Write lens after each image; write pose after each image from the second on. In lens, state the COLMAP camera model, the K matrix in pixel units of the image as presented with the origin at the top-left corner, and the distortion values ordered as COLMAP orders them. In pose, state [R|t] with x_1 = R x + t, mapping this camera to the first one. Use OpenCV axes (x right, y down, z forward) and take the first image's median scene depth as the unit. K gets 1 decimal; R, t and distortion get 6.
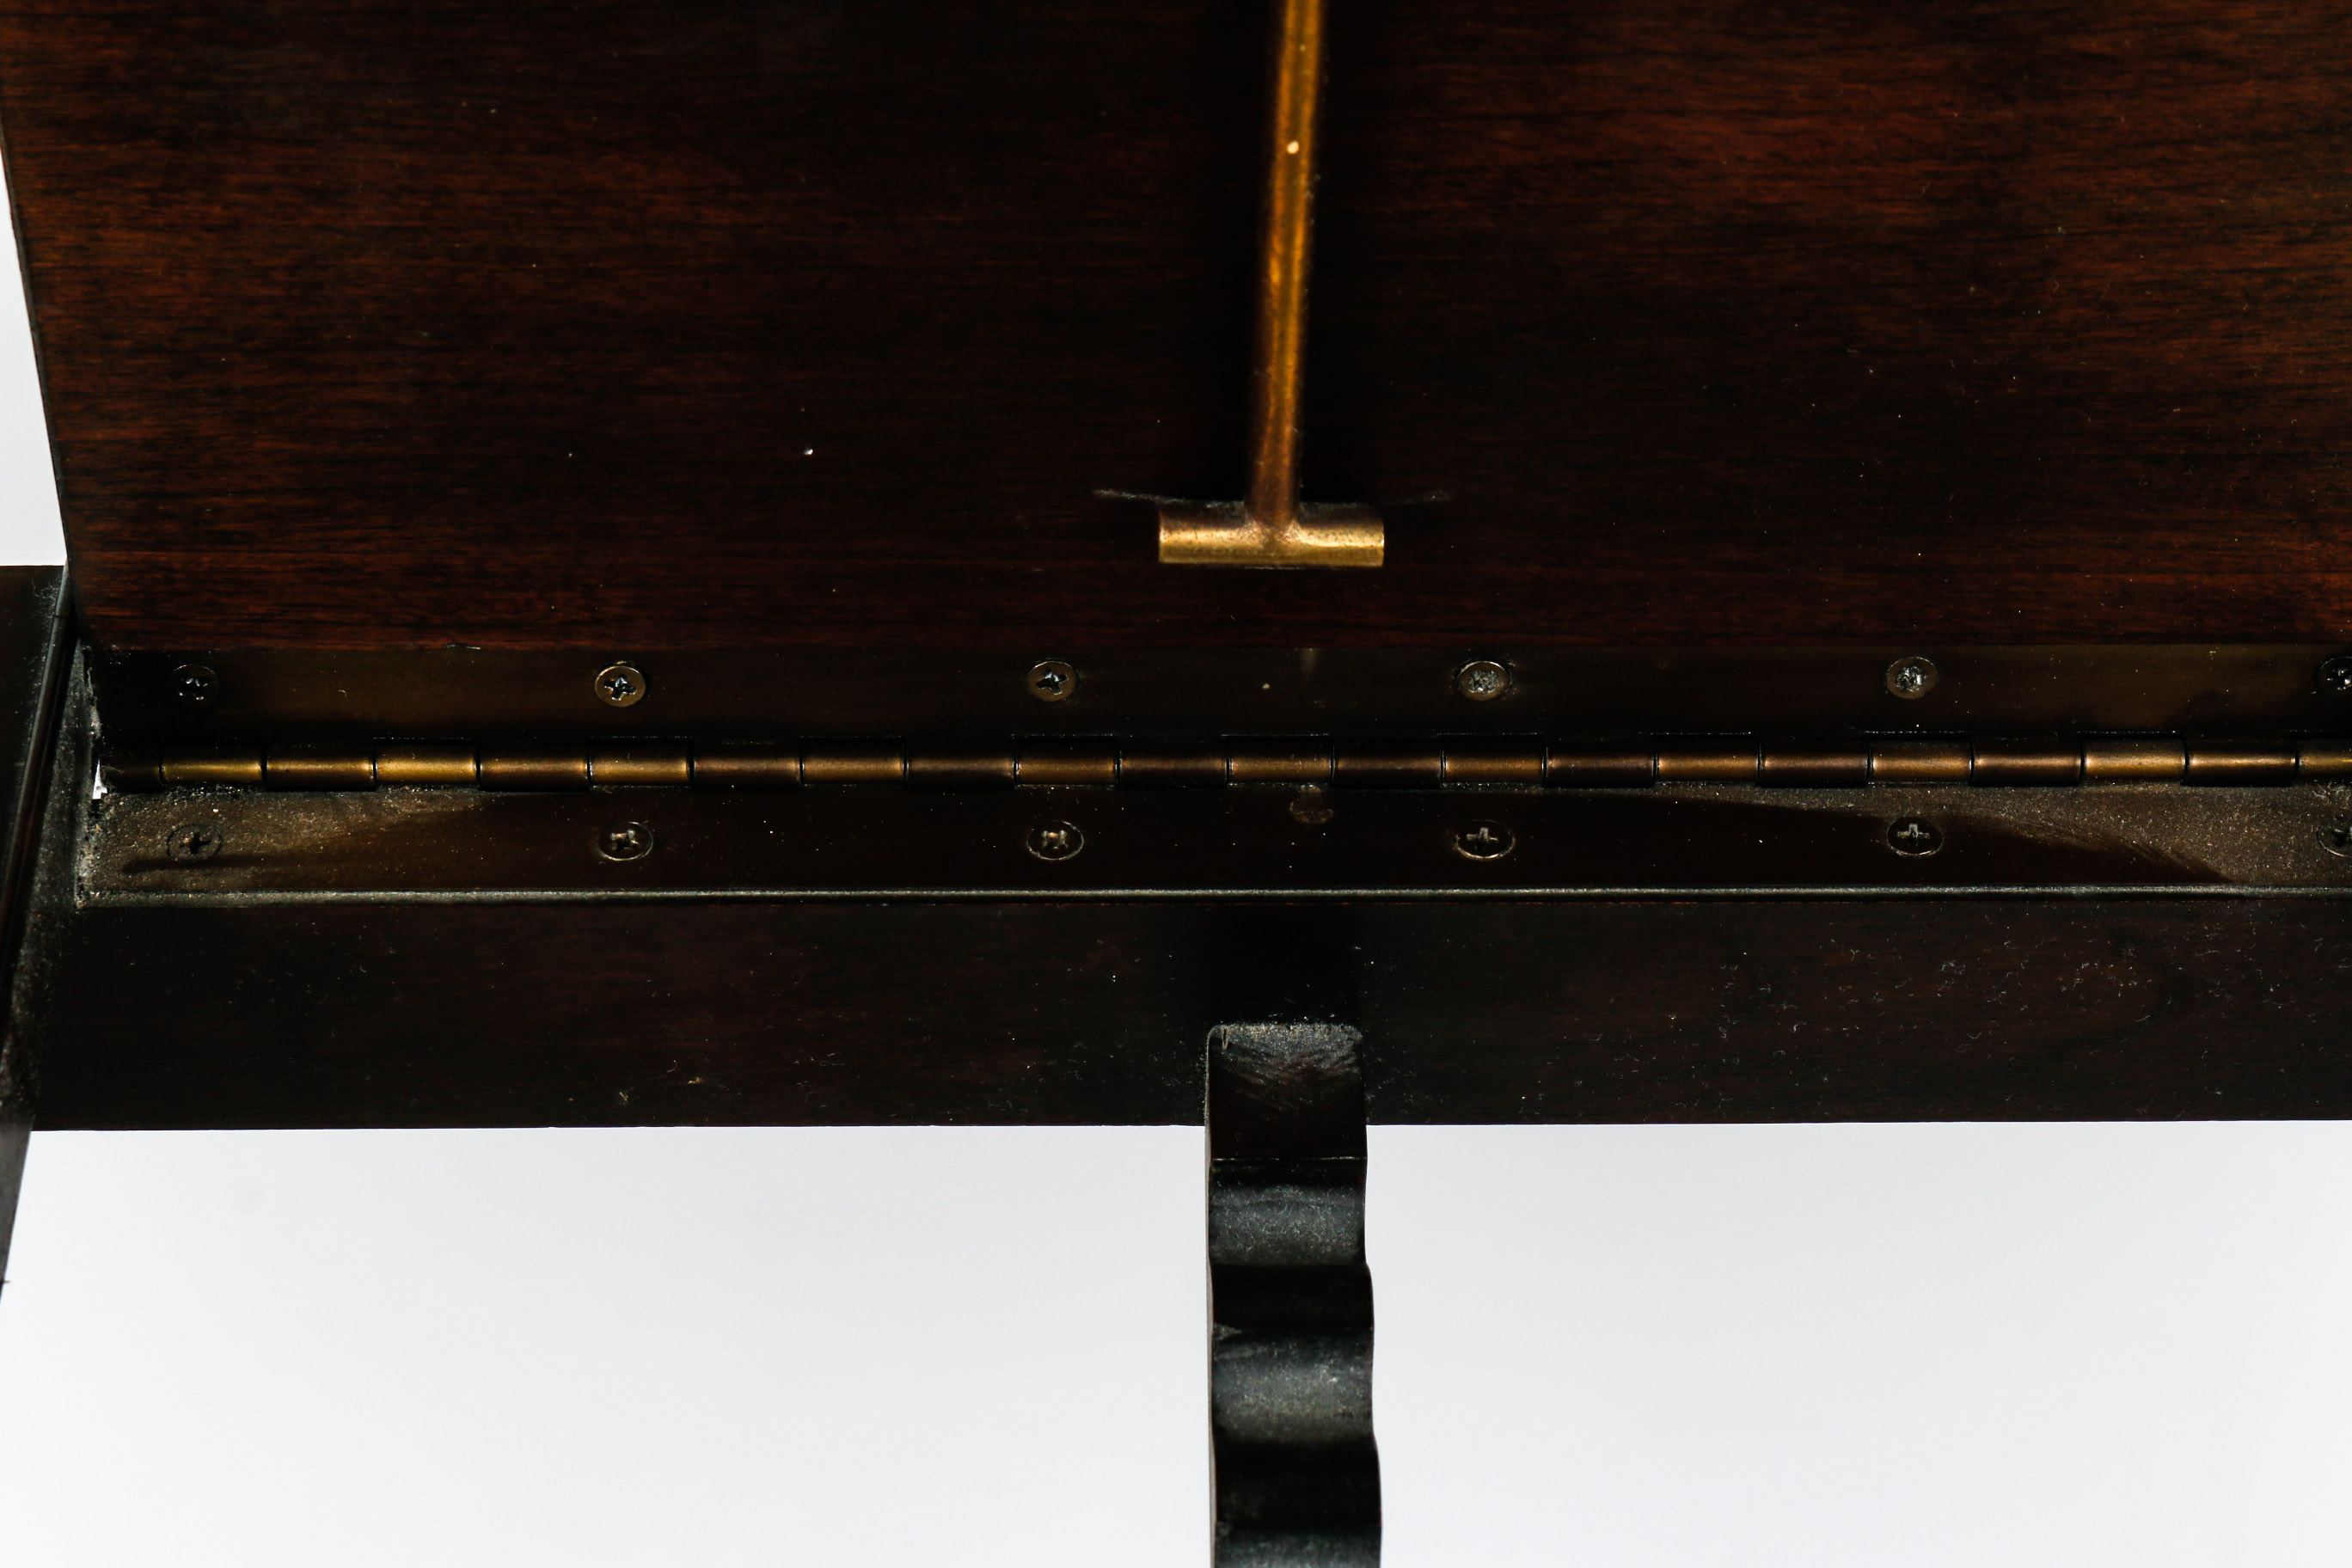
lens RADIAL K [[5904.7, 0, 1184.1], [0, 5904.7, 788.6], [0, 0, 1]] dist [0.095109, 0.000000]
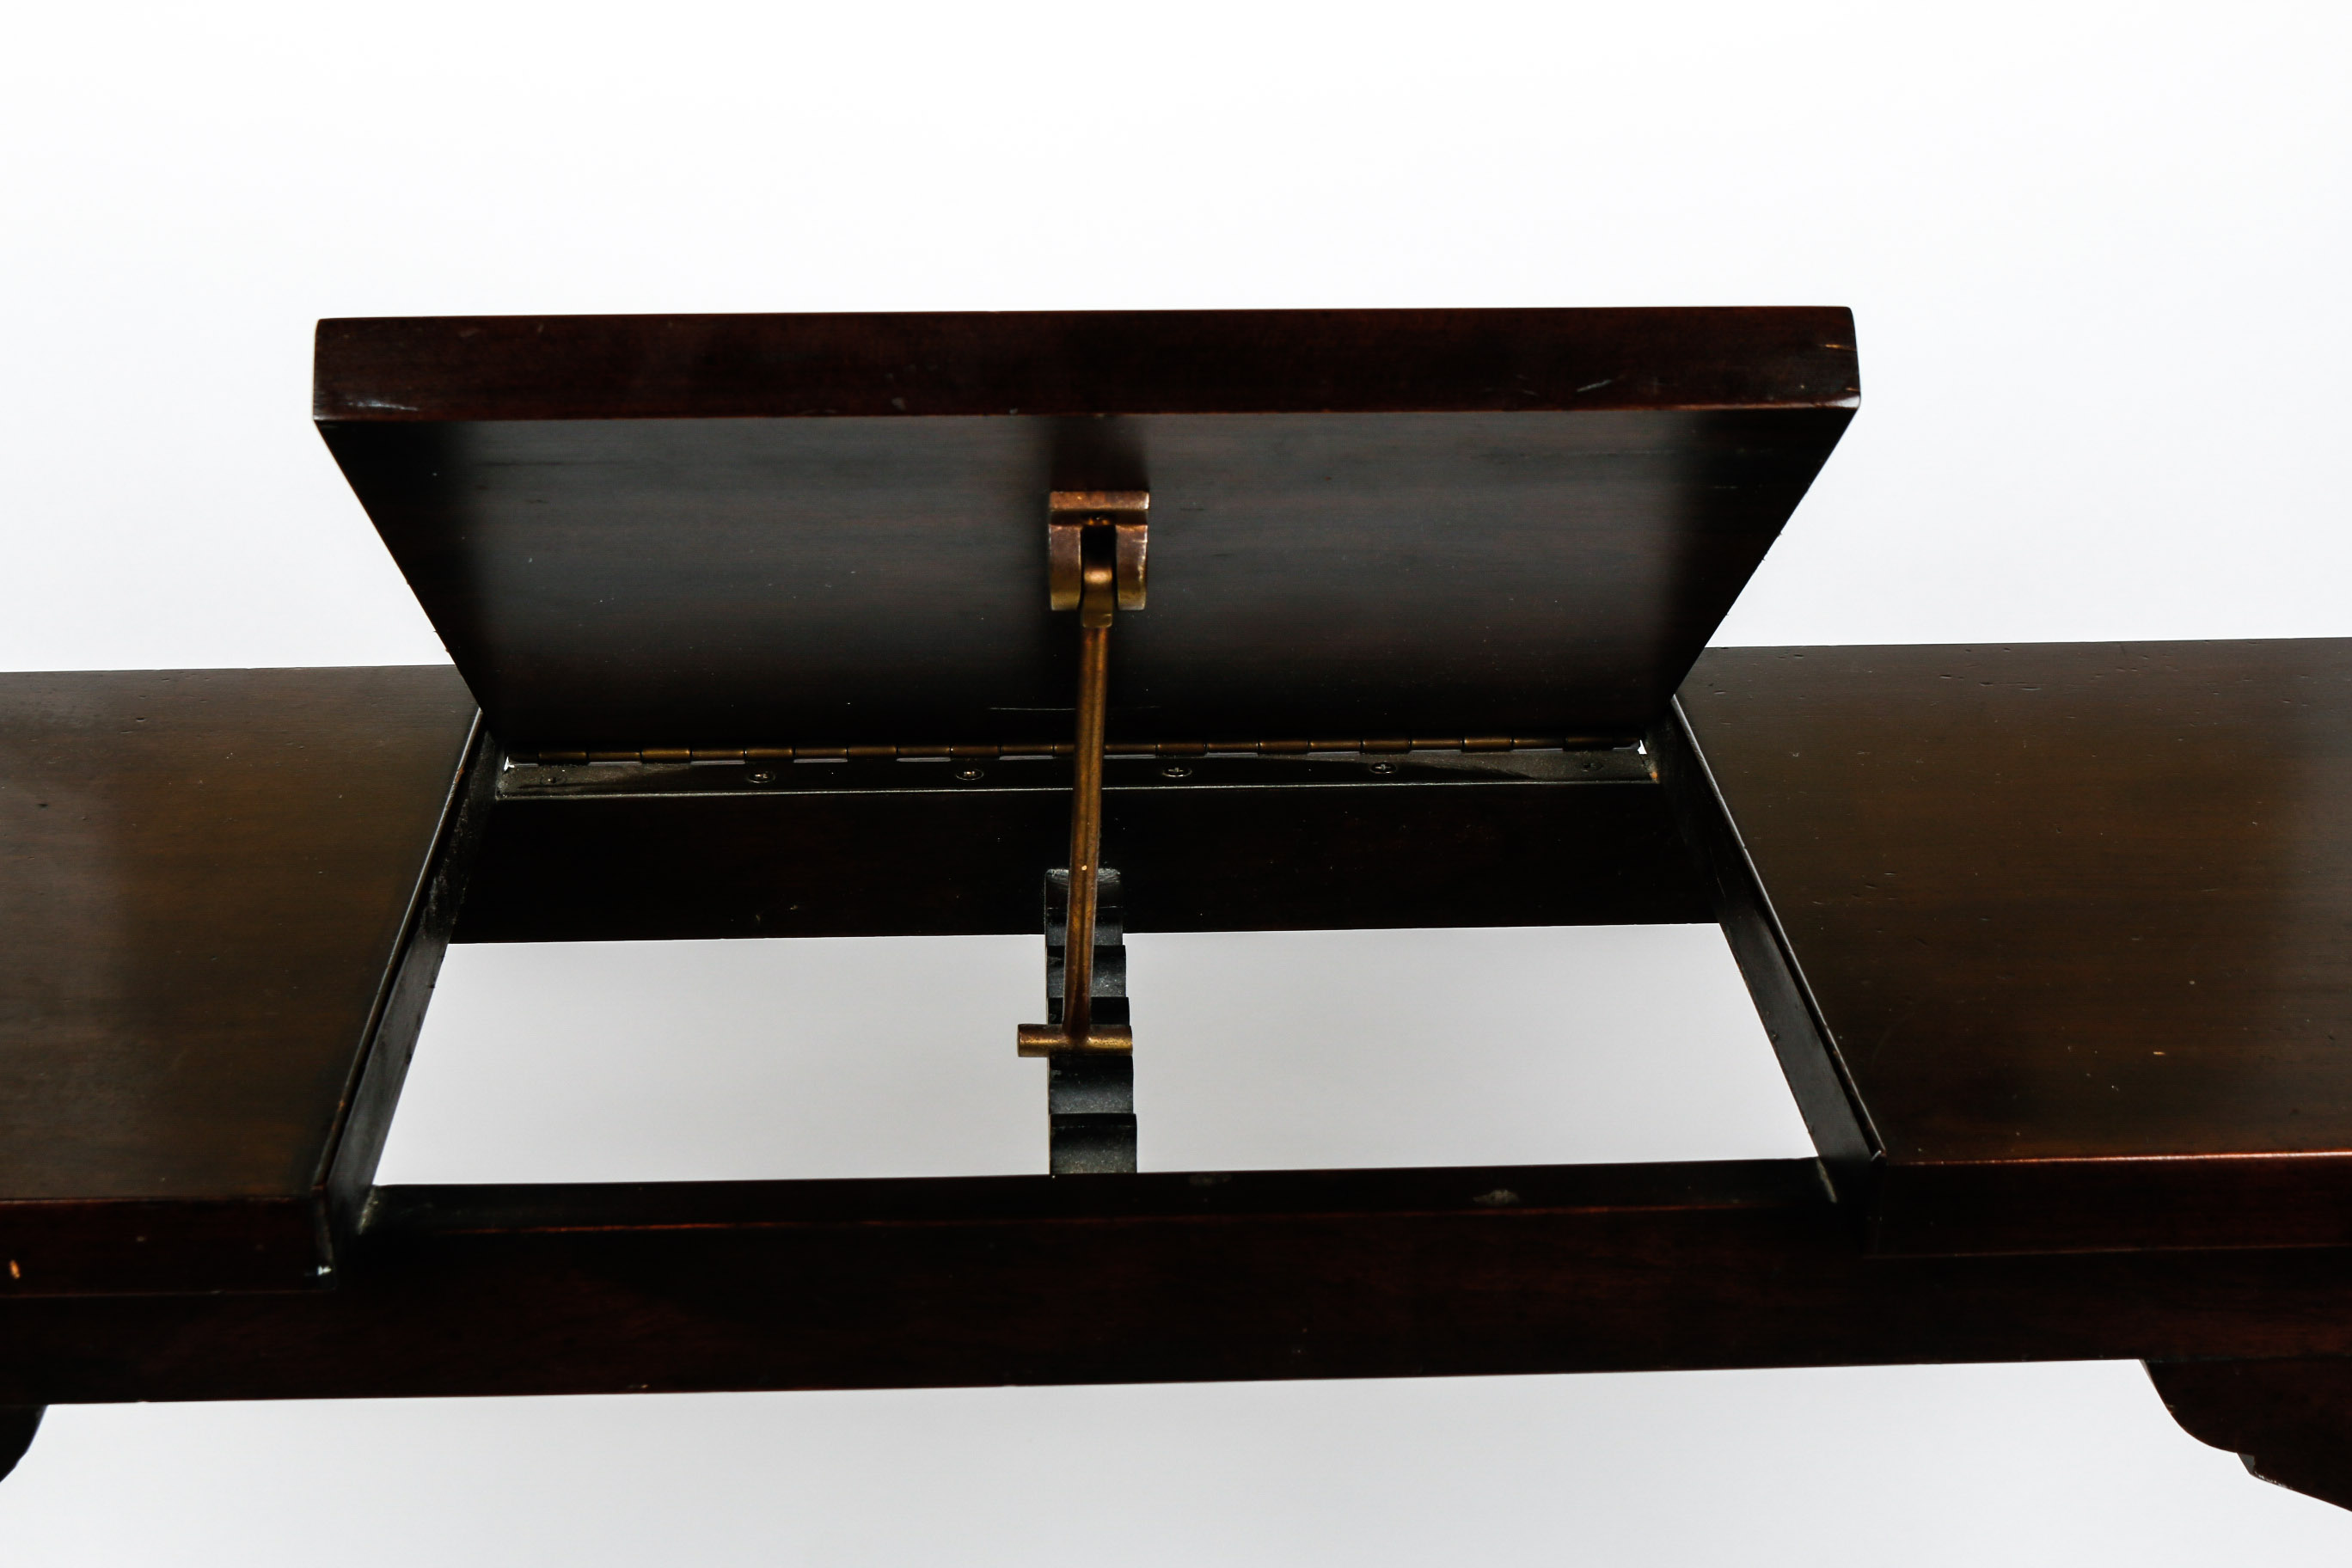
lens RADIAL K [[3593.2, 0, 1174.8], [0, 3593.2, 782.9], [0, 0, 1]] dist [-0.017593, 0.000000]
pose [[0.999293, -0.010991, 0.035950, 0.004620], [0.022463, 0.941385, -0.336585, 0.439104], [-0.030144, 0.337154, 0.940967, -0.186924]]
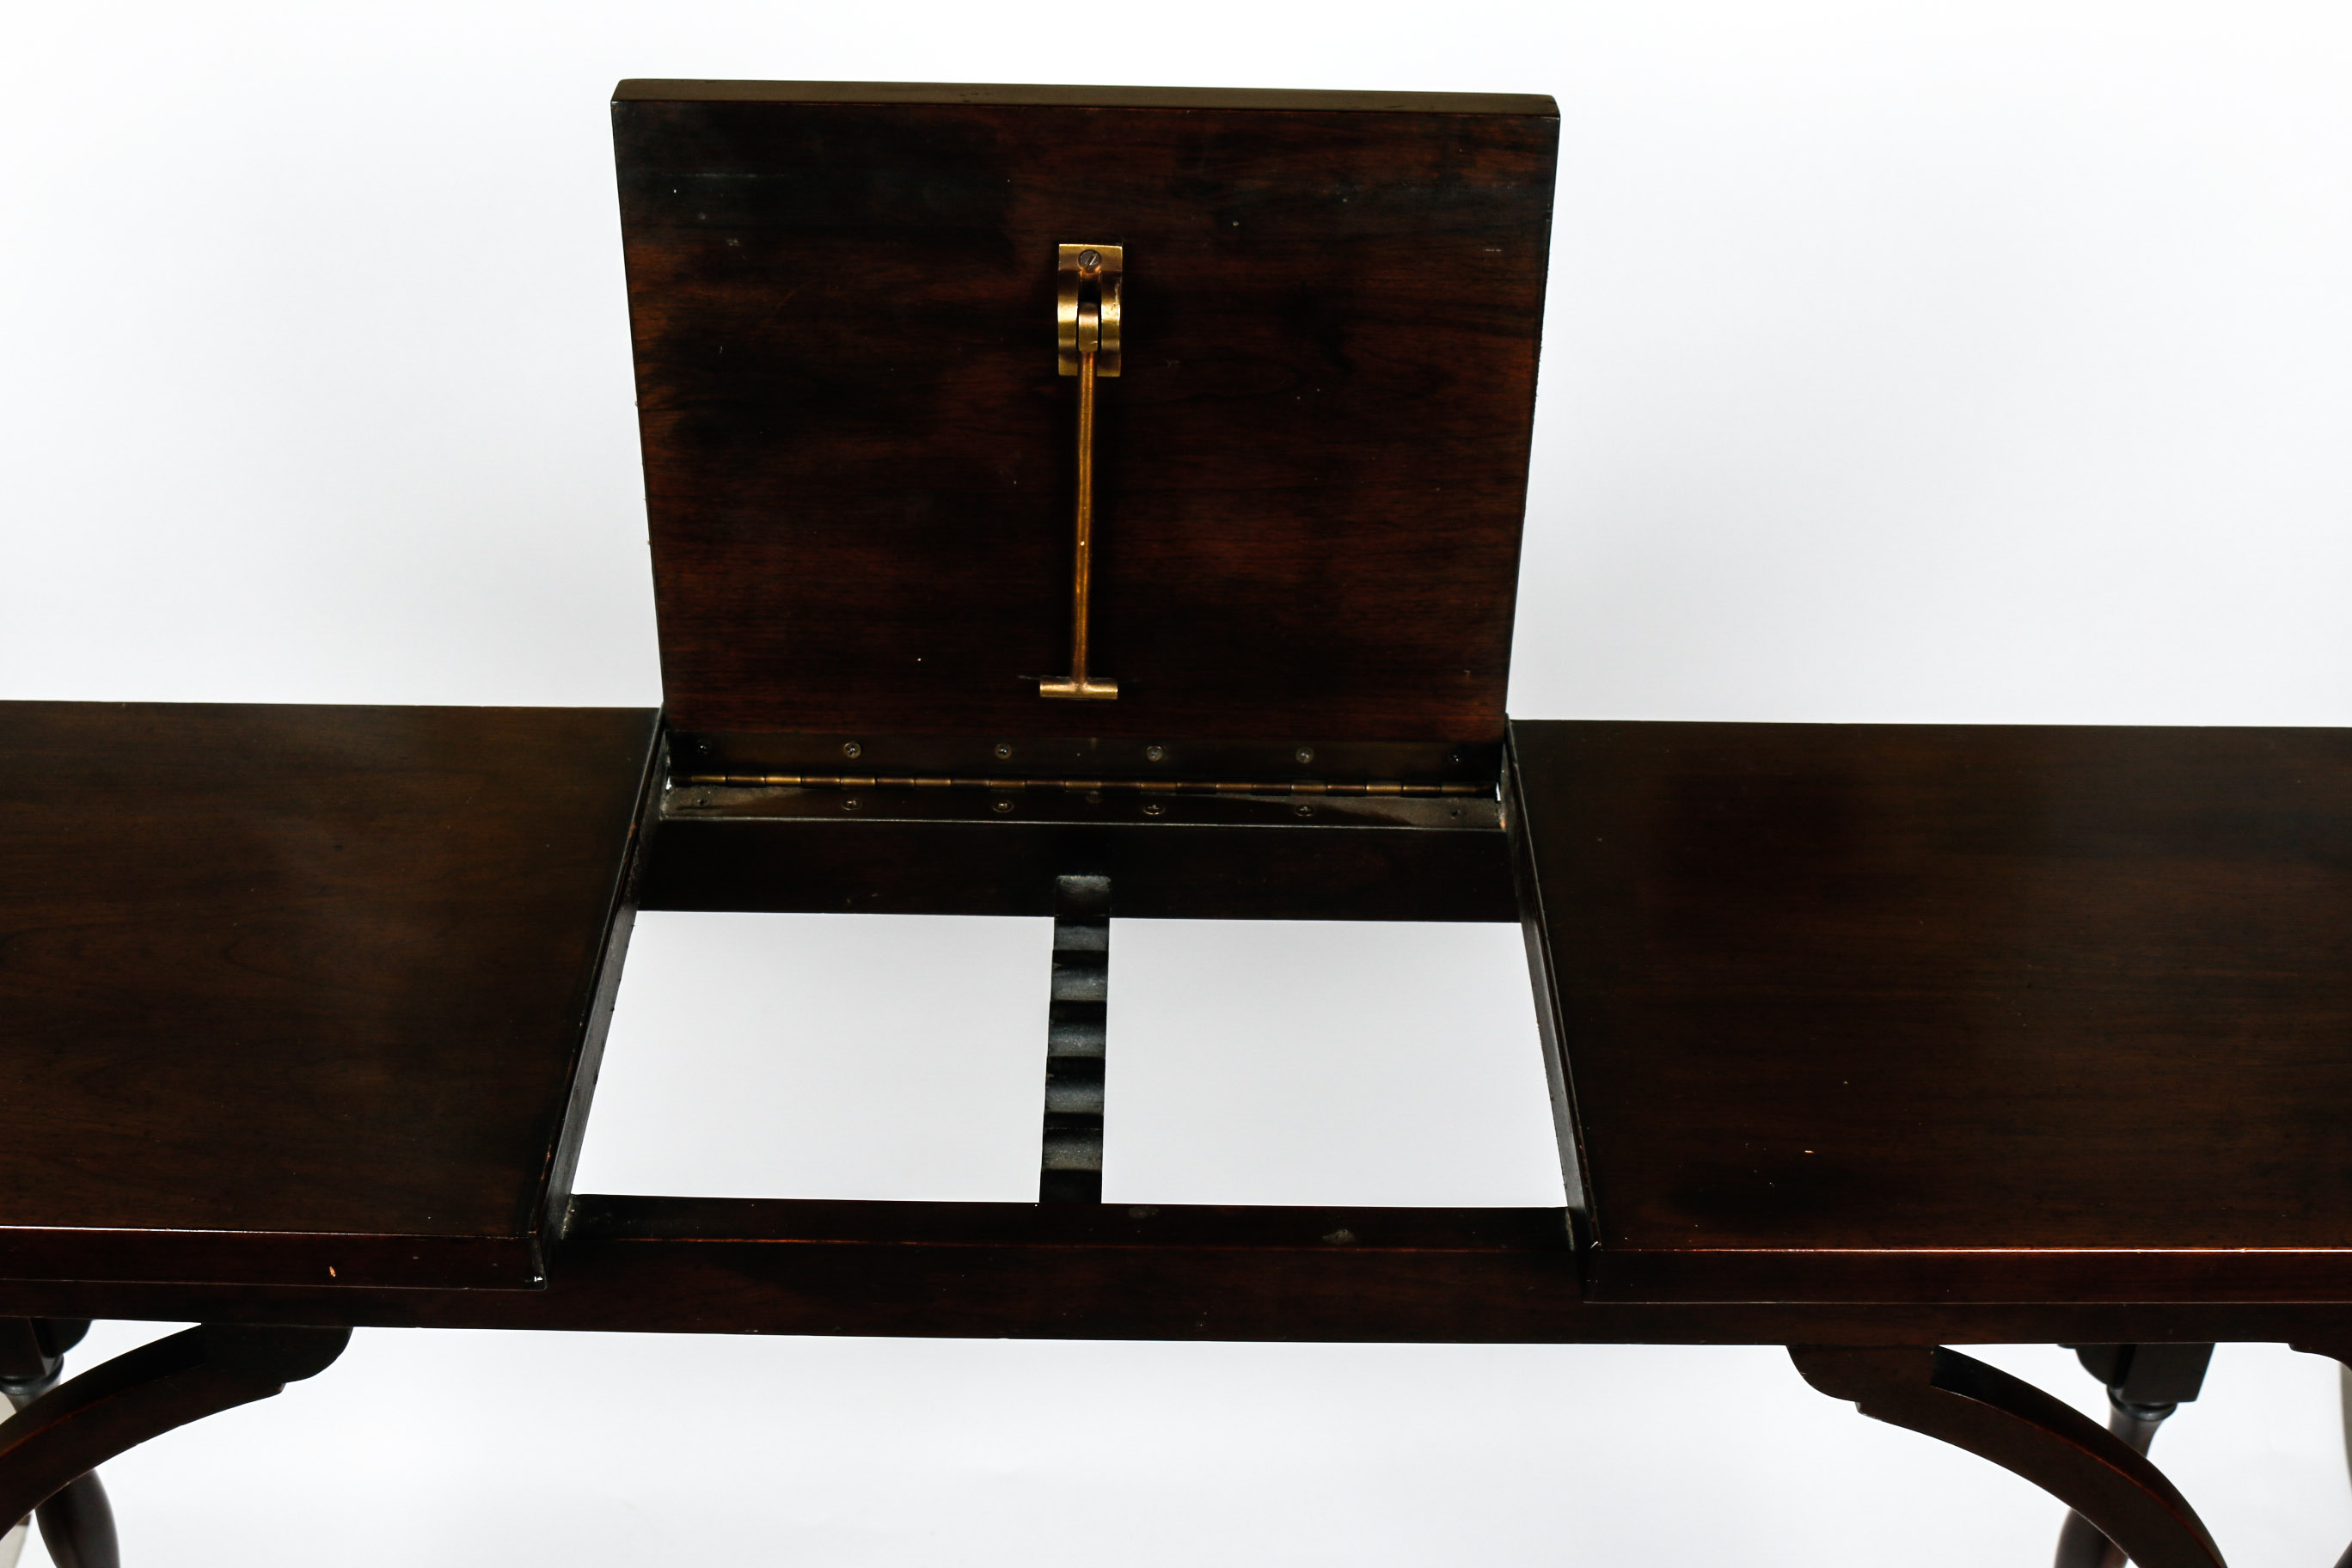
lens RADIAL K [[3044.9, 0, 1169.5], [0, 3044.9, 784.2], [0, 0, 1]] dist [-0.045102, 0.000000]
pose [[0.999842, 0.017548, 0.002790, 0.054092], [-0.016986, 0.990041, -0.139748, 0.202626], [-0.005214, 0.139679, 0.990183, -0.454880]]
